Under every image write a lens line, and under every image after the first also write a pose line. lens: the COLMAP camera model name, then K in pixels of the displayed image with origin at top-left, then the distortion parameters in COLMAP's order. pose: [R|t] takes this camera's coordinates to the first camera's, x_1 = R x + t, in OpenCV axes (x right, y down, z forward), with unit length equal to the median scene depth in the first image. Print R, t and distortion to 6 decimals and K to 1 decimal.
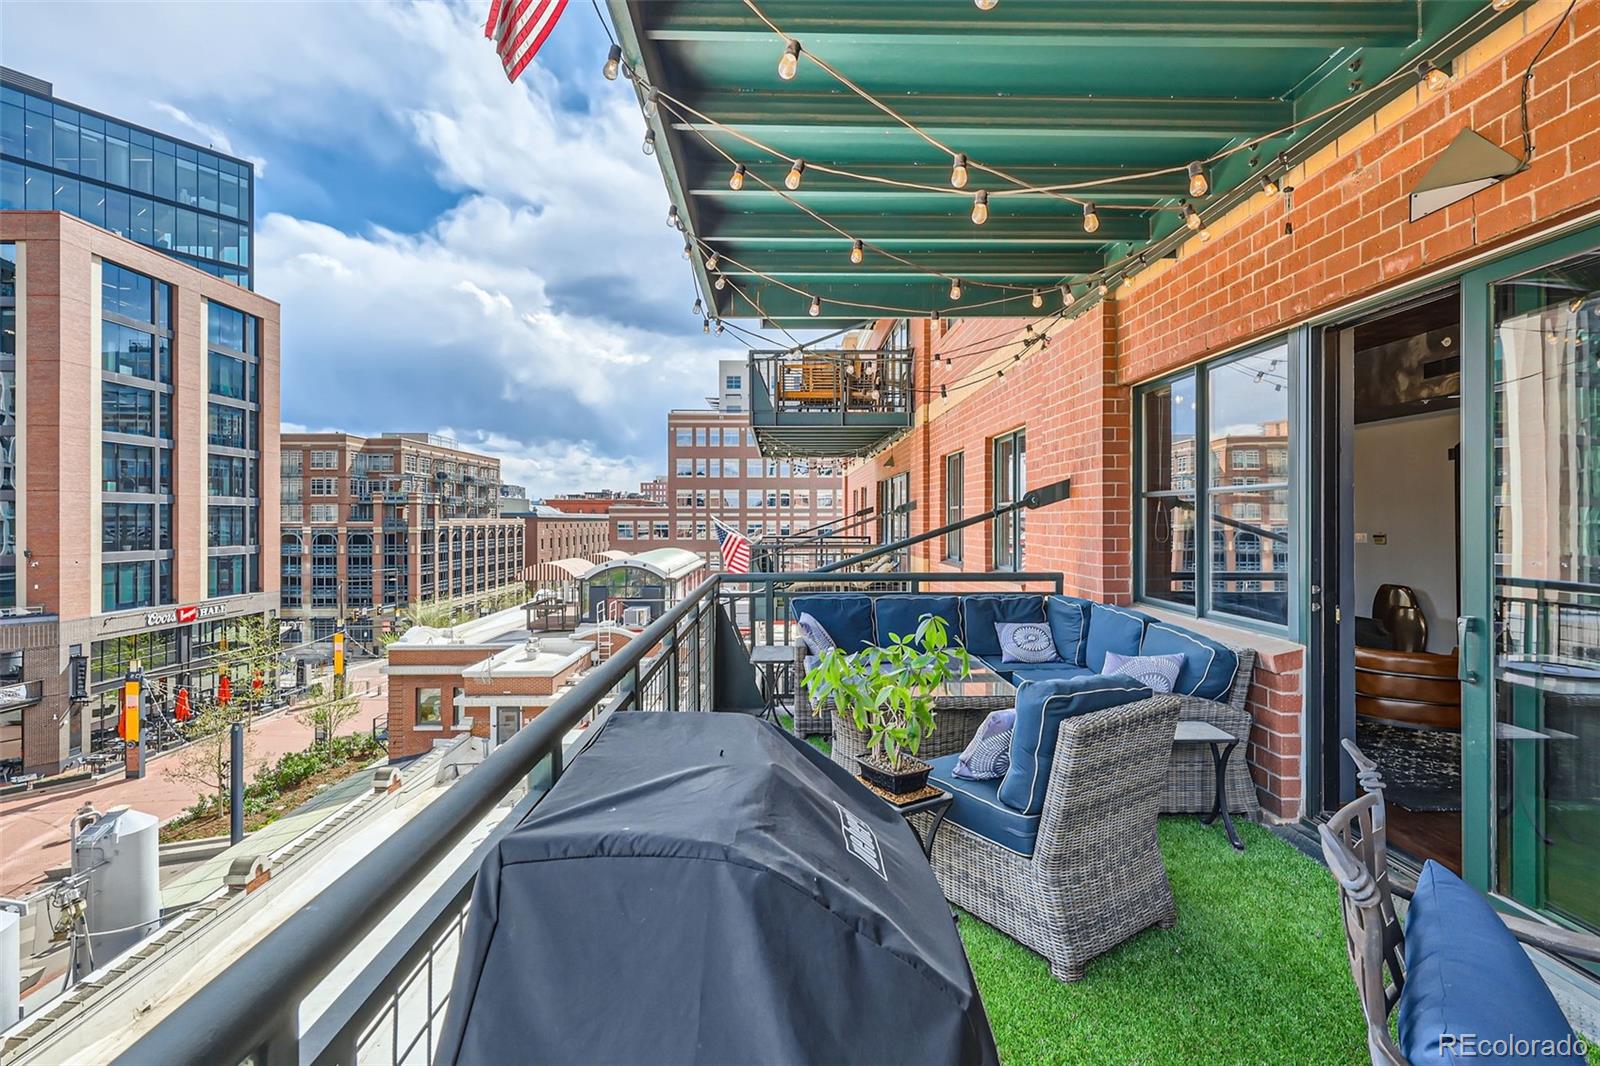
lens RADIAL K [[718.5, 0, 798.8], [0, 718.5, 520.5], [0, 0, 1]] dist [0.000797, 0.000450]
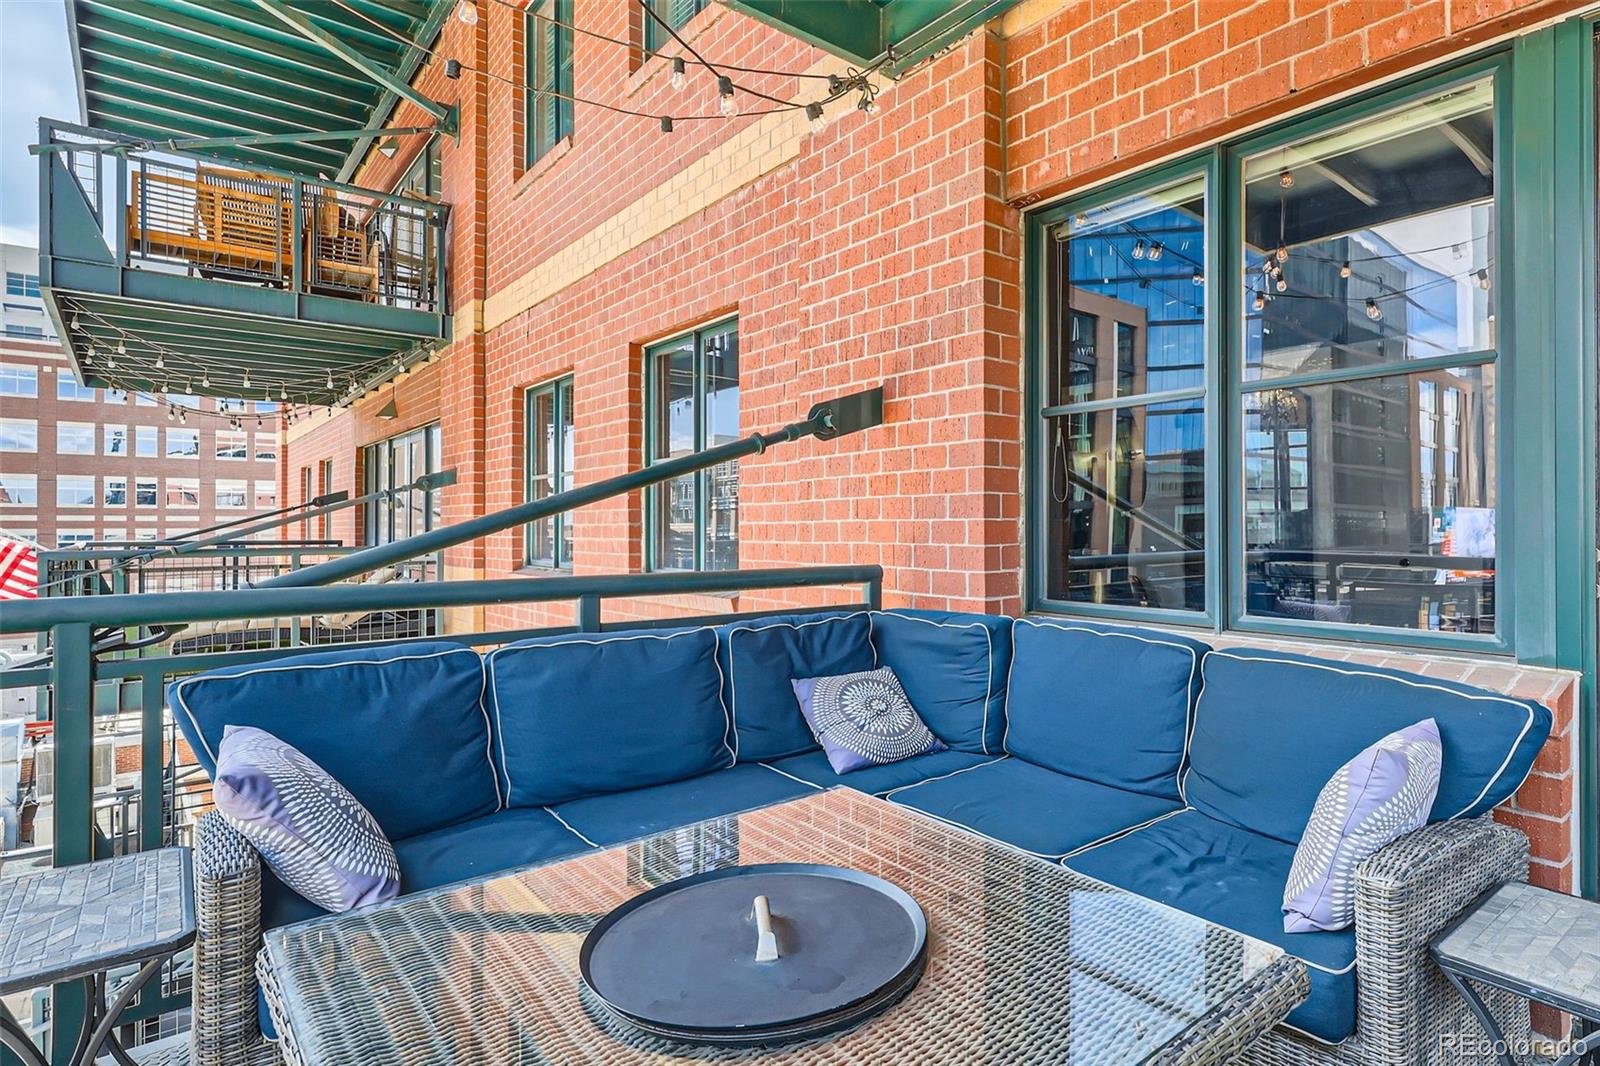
lens RADIAL K [[718.5, 0, 802.2], [0, 718.5, 539.4], [0, 0, 1]] dist [0.000797, 0.000450]
pose [[0.751469, 0.001979, 0.659765, -0.009111], [0.003649, 0.999968, -0.007155, 0.038896], [-0.659758, 0.007784, 0.751438, 0.439334]]
